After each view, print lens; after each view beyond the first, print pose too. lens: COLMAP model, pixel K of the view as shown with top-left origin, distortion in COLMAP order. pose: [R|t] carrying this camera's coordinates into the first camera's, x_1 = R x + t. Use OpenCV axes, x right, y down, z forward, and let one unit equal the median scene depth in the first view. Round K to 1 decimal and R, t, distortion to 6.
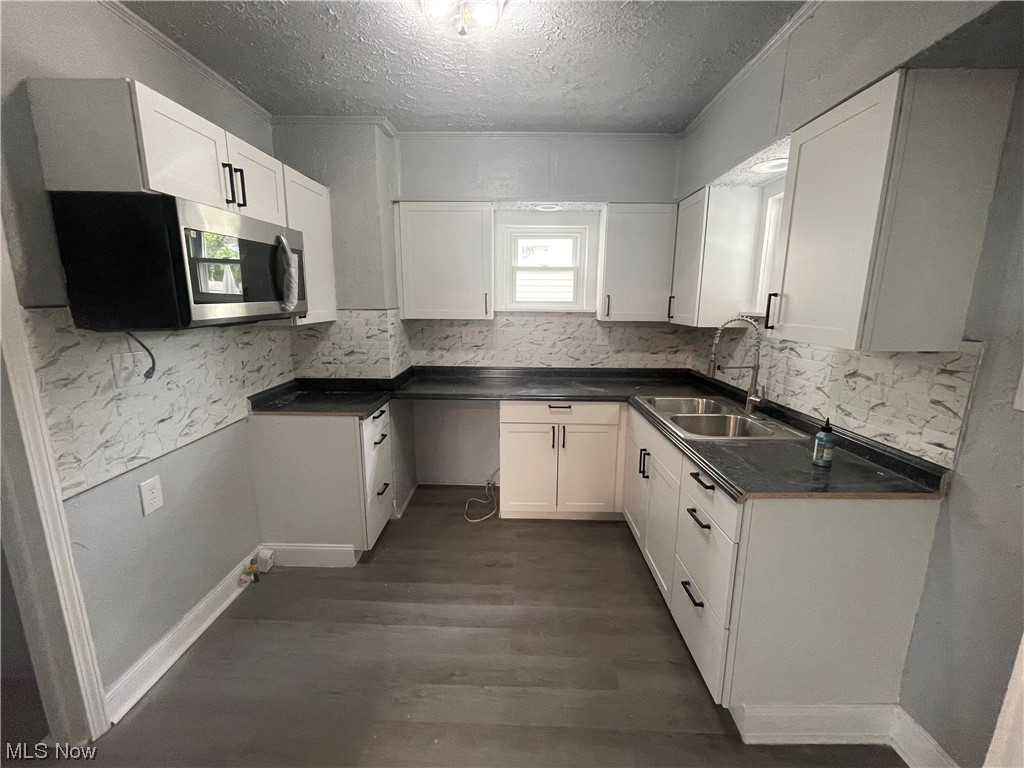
lens RADIAL K [[420.4, 0, 512.0], [0, 420.4, 384.0], [0, 0, 1]] dist [-0.000279, -0.000712]
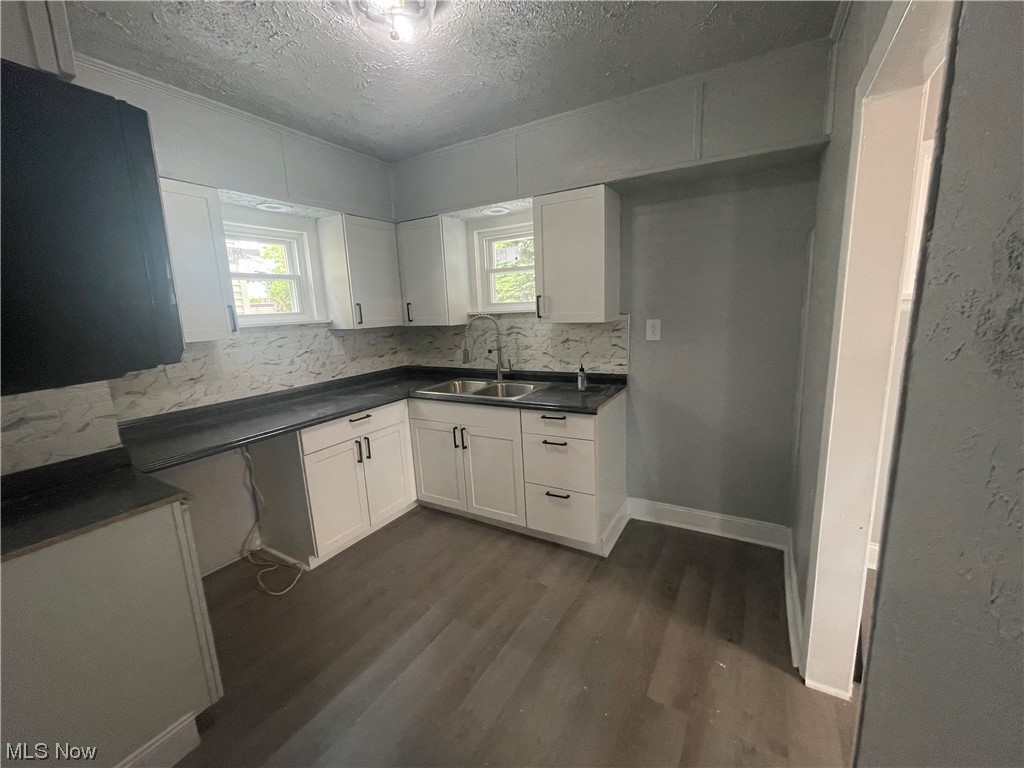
lens RADIAL K [[420.4, 0, 512.0], [0, 420.4, 384.0], [0, 0, 1]] dist [-0.000279, -0.000712]
pose [[0.485221, -0.187511, 0.854050, -0.534579], [0.216006, 0.972168, 0.090722, -0.035094], [-0.847291, 0.140460, 0.512219, 0.198778]]
